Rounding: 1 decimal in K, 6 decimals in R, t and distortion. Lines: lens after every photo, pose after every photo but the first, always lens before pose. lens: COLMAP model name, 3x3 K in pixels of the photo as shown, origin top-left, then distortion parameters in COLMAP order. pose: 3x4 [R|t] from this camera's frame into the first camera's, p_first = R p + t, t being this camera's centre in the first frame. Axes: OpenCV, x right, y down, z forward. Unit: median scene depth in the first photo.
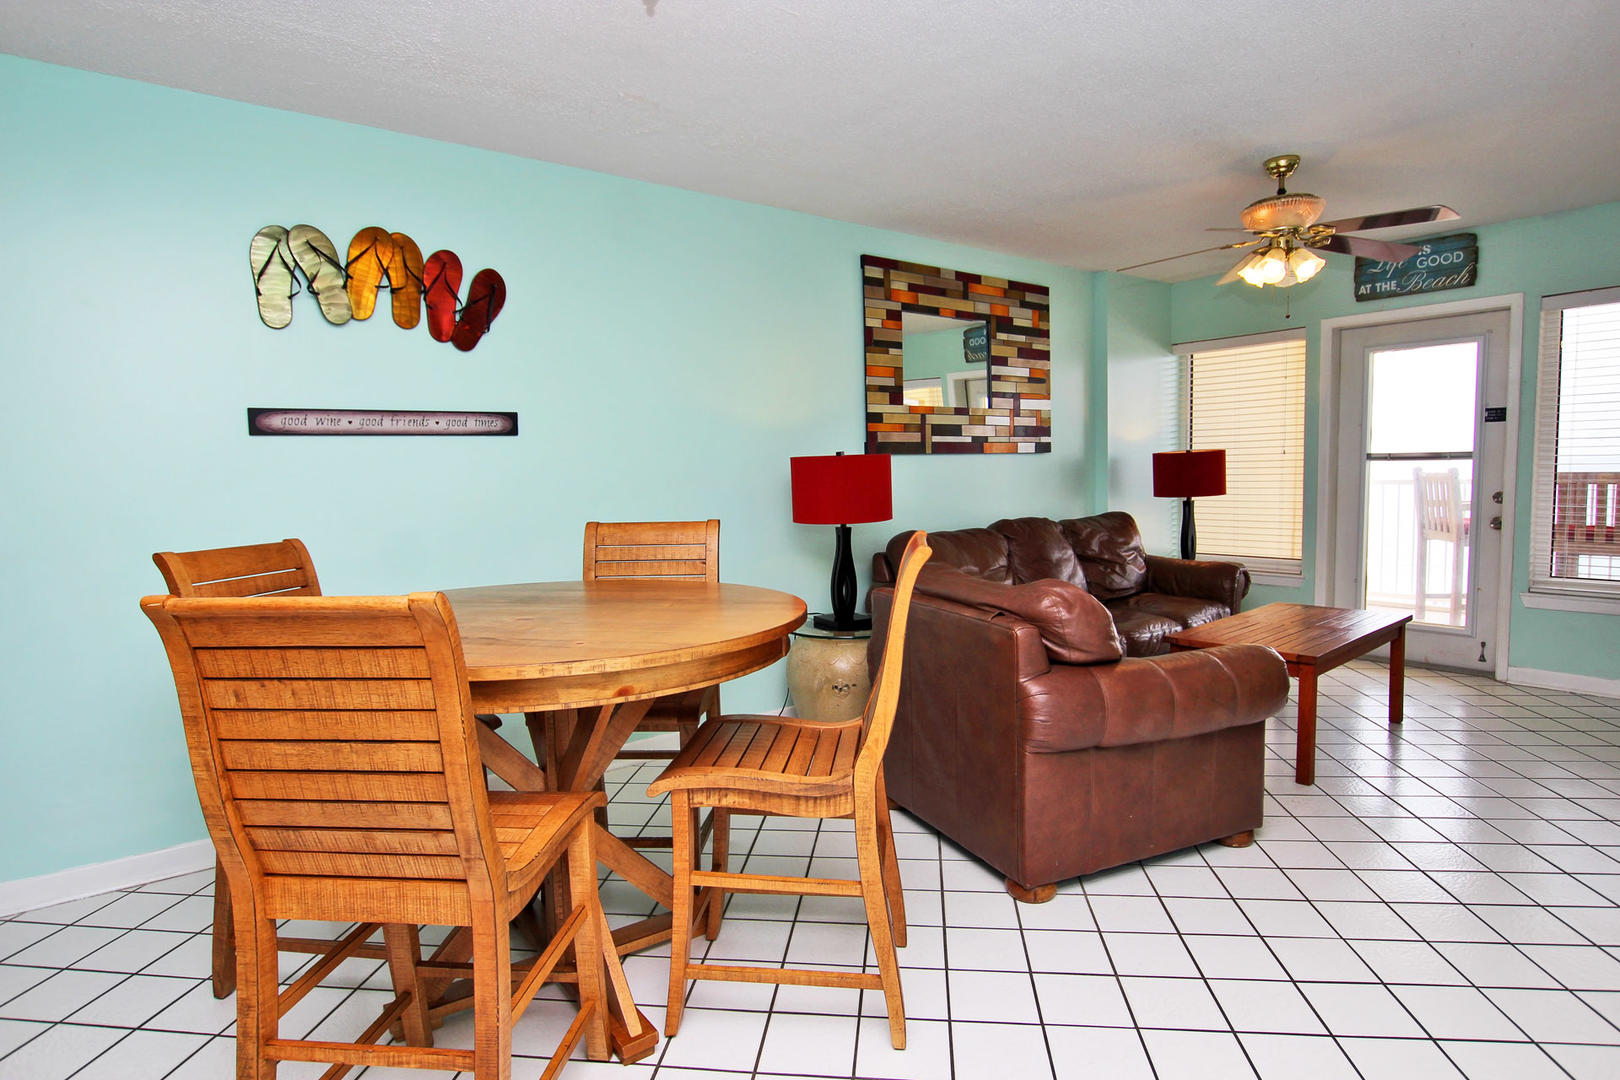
lens RADIAL K [[872.3, 0, 804.6], [0, 872.3, 542.9], [0, 0, 1]] dist [-0.028478, 0.000945]
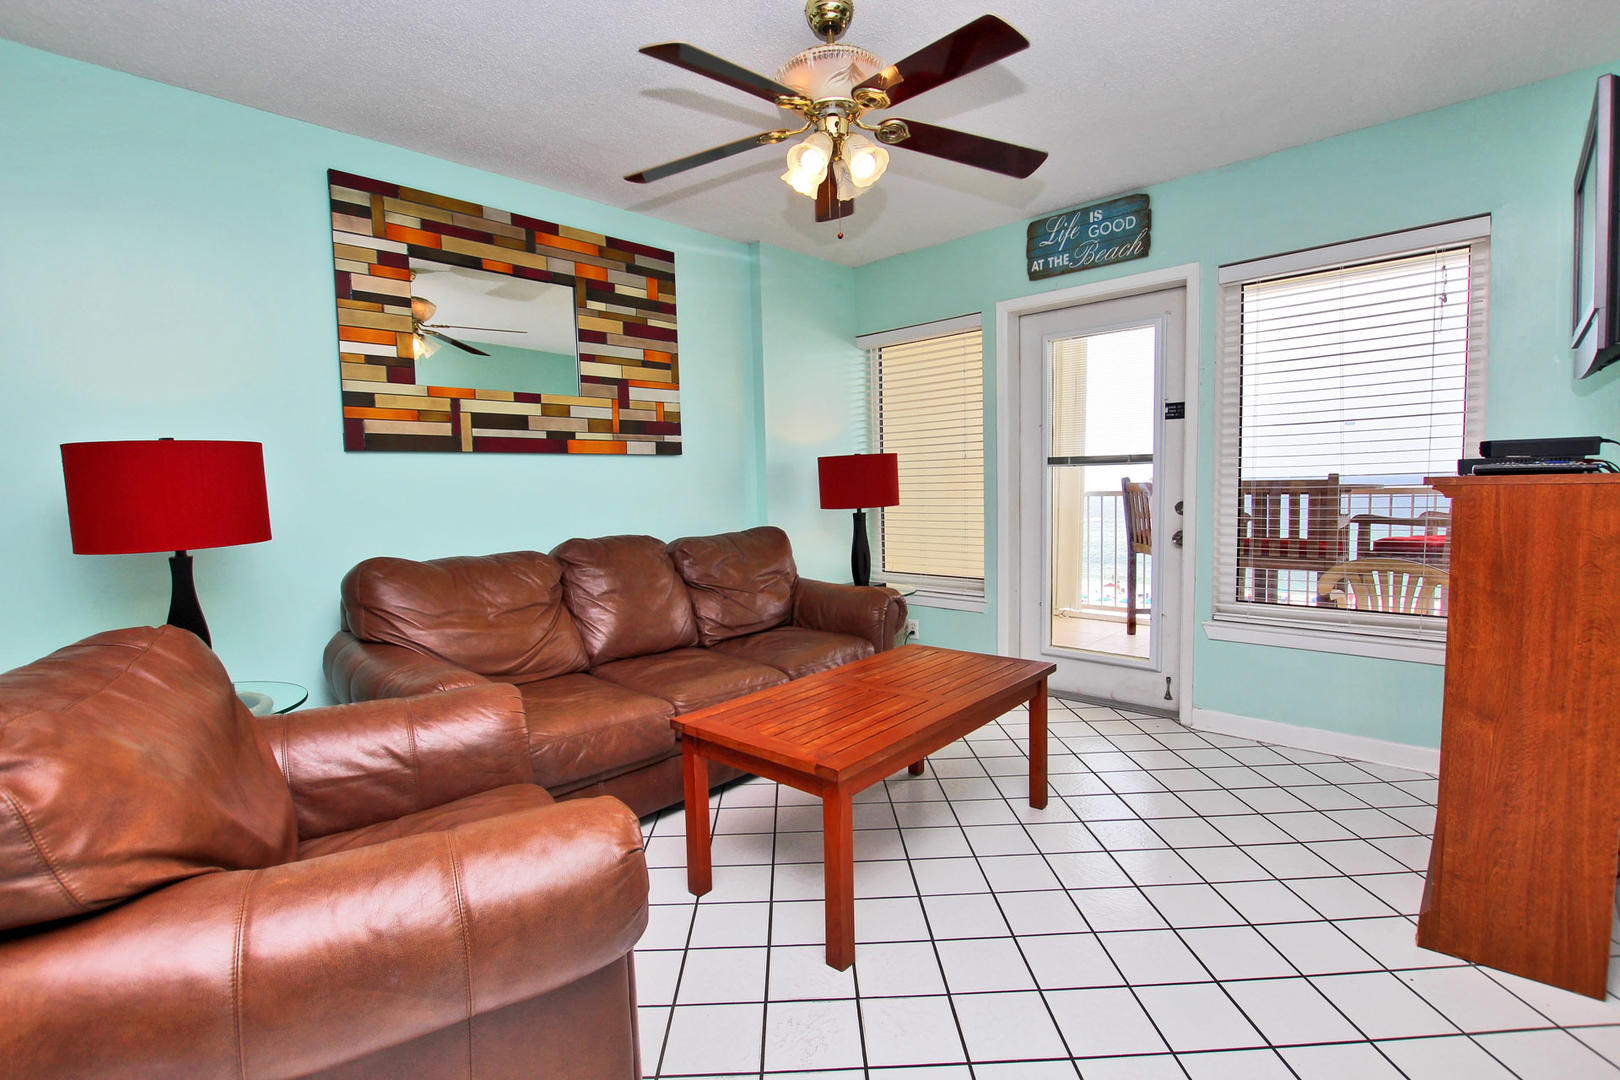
lens RADIAL K [[755.4, 0, 810.0], [0, 755.4, 540.0], [0, 0, 1]] dist [-0.022445, -0.000006]
pose [[0.989034, -0.006718, 0.147538, 0.335774], [0.008344, 0.999911, -0.010405, -0.017141], [-0.147455, 0.011522, 0.989002, 0.316229]]
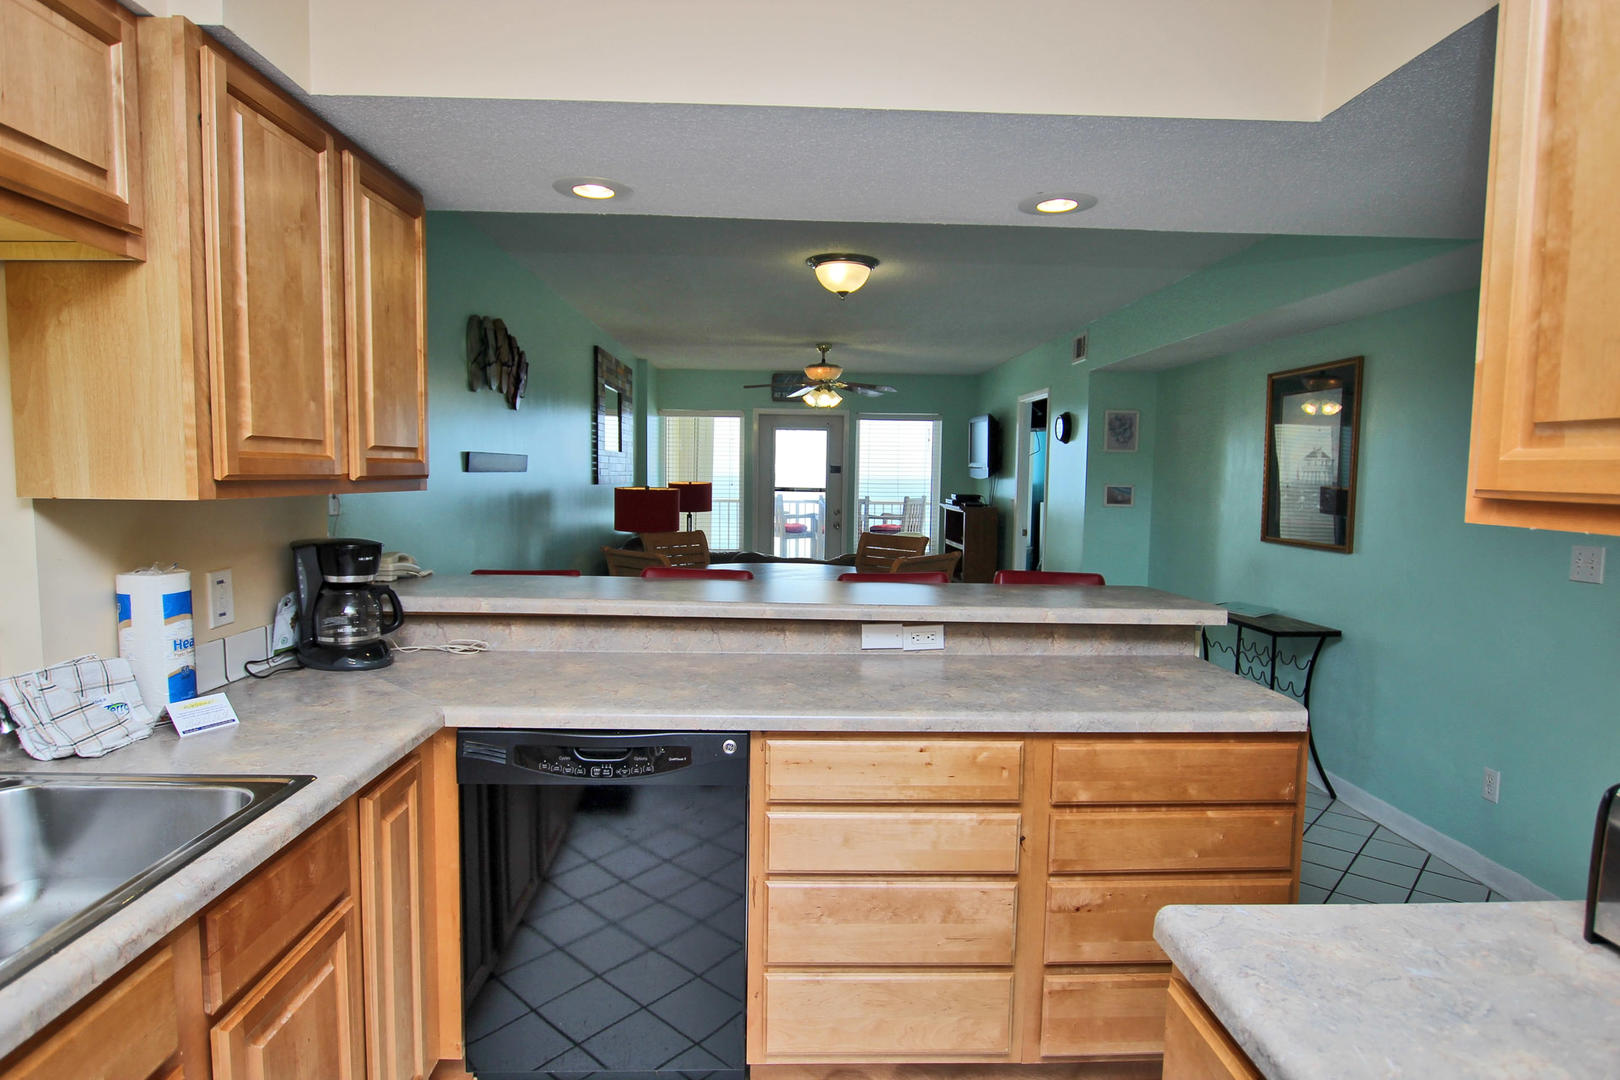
lens RADIAL K [[889.5, 0, 810.0], [0, 889.5, 540.0], [0, 0, 1]] dist [-0.031648, 0.000197]
pose [[0.594157, -0.033164, 0.803665, -0.834853], [0.052845, 0.998600, 0.002139, 0.002108], [-0.802612, 0.041199, 0.595078, -0.136041]]
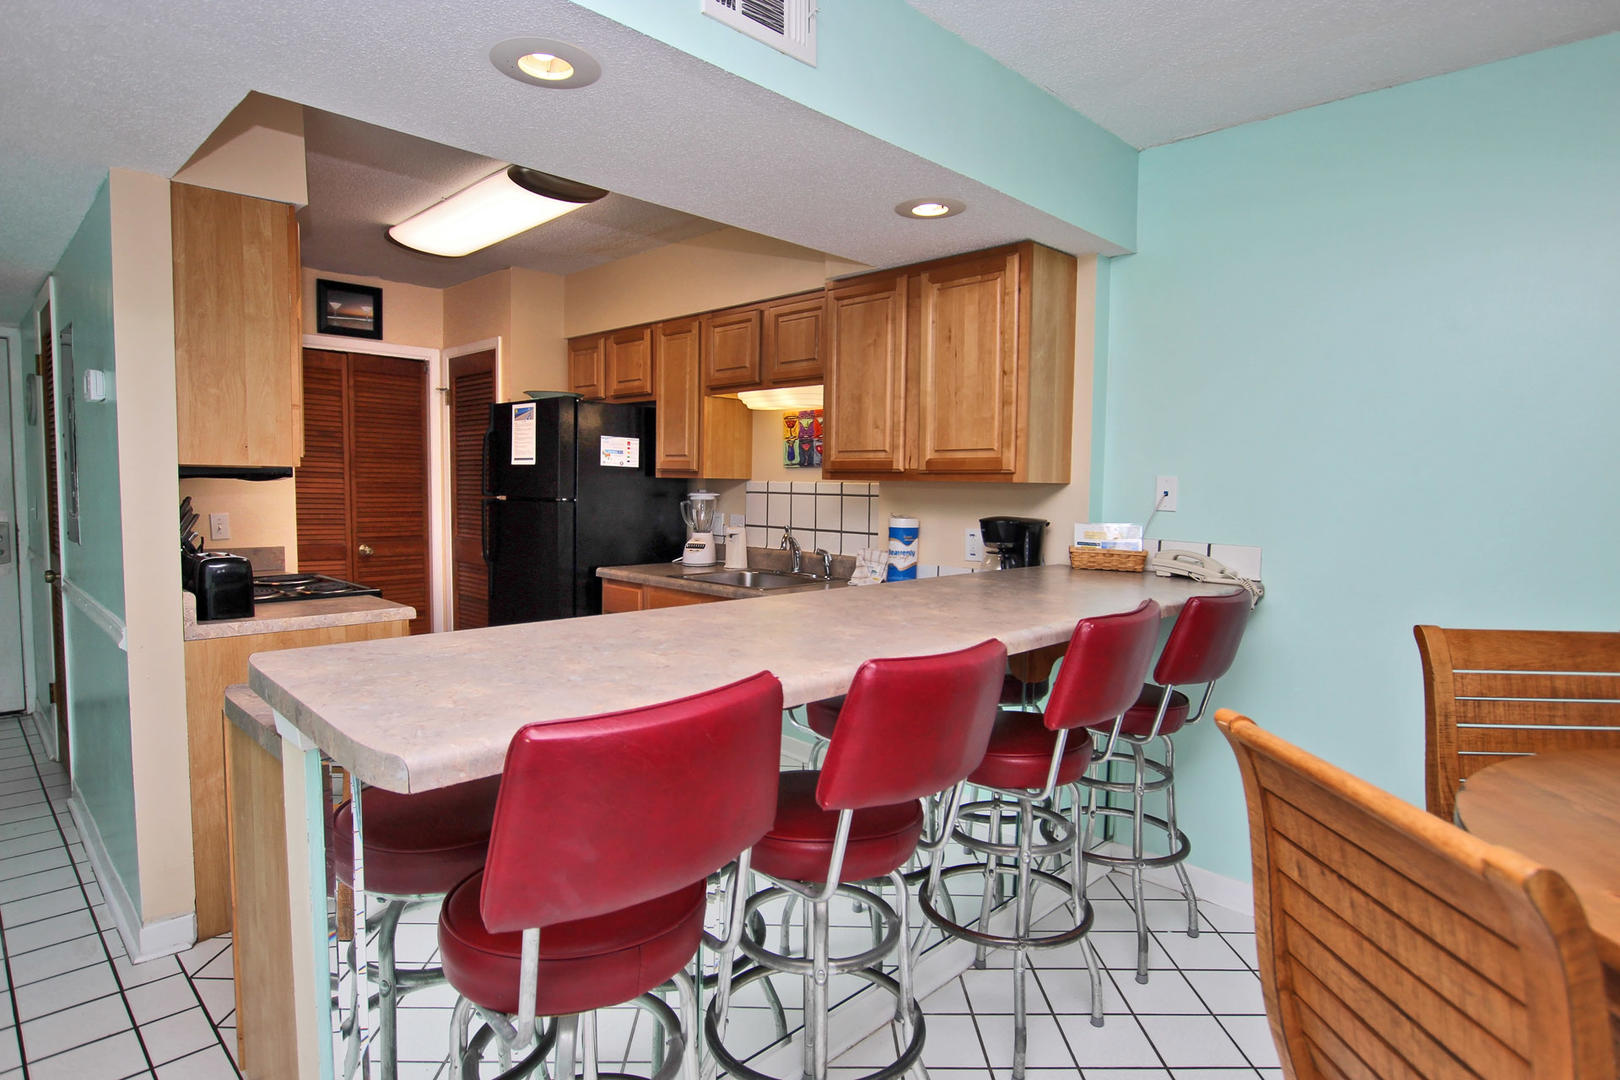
lens RADIAL K [[889.5, 0, 810.0], [0, 889.5, 540.0], [0, 0, 1]] dist [-0.031648, 0.000197]
pose [[0.138377, 0.086117, -0.986628, -0.001603], [-0.103883, 0.991979, 0.072015, -0.029169], [0.984916, 0.092528, 0.146213, 0.119383]]
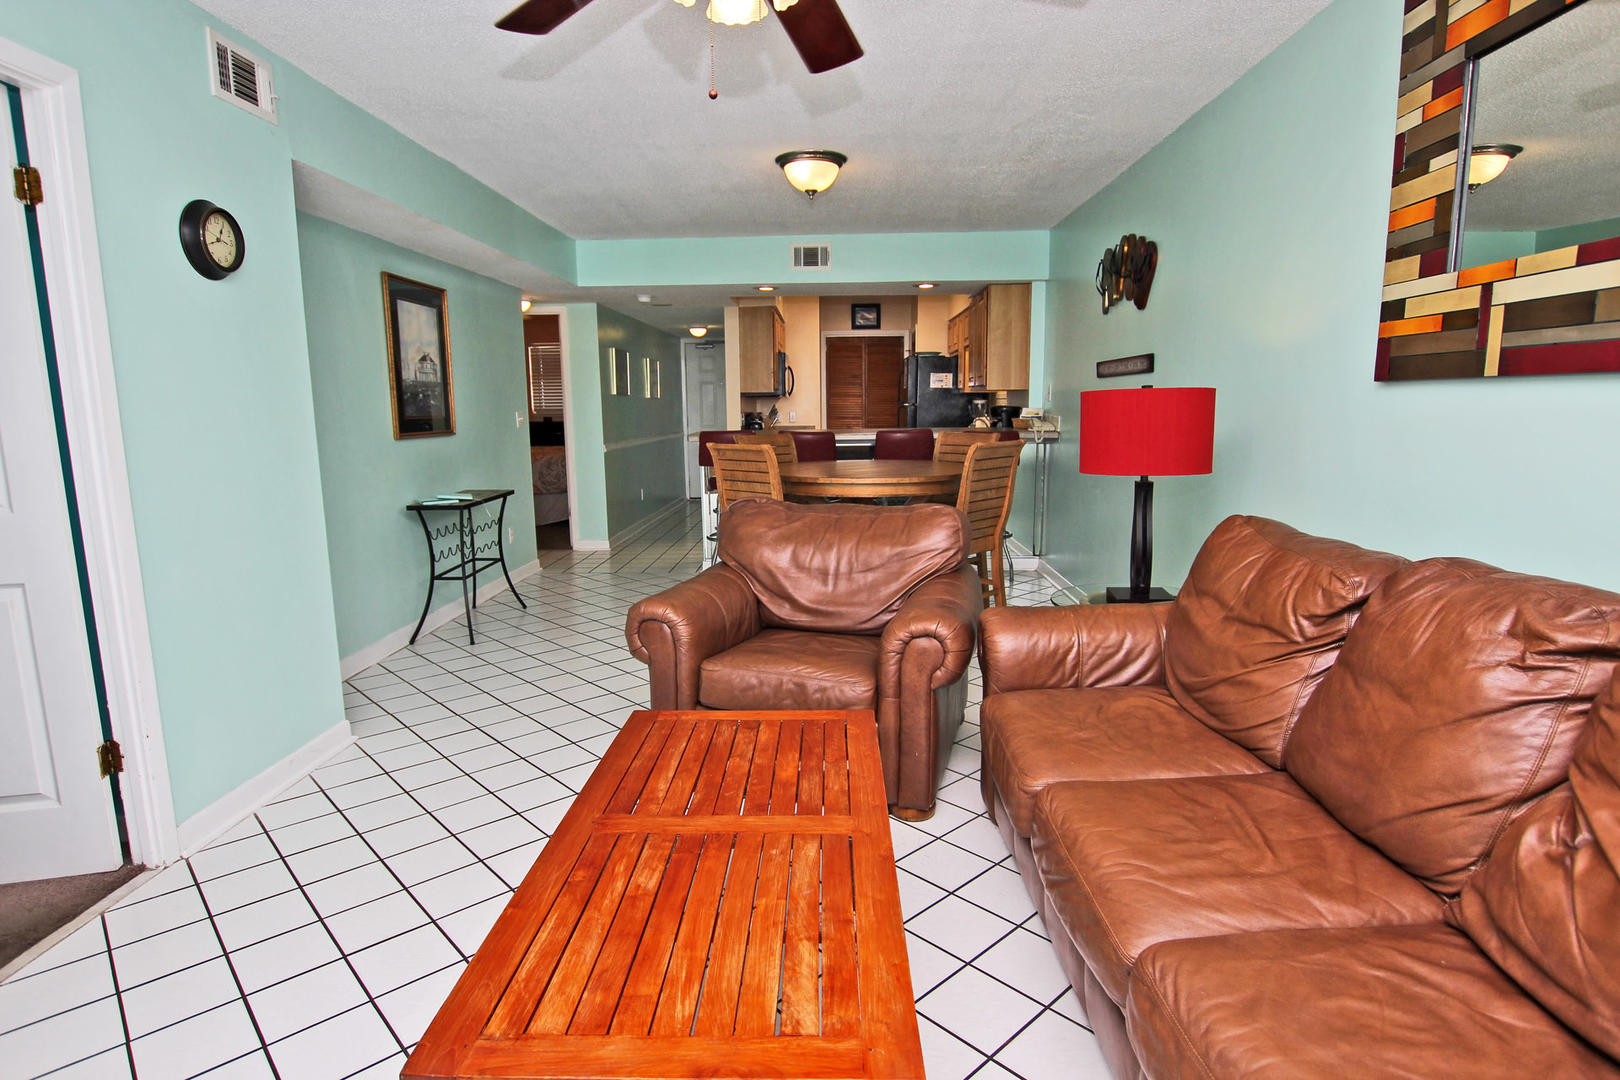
lens RADIAL K [[872.3, 0, 804.6], [0, 872.3, 542.9], [0, 0, 1]] dist [-0.028478, 0.000945]
pose [[-0.638026, 0.146493, -0.755951, 0.673275], [-0.044609, 0.973055, 0.226215, -0.102354], [0.768721, 0.178053, -0.614300, 1.007030]]
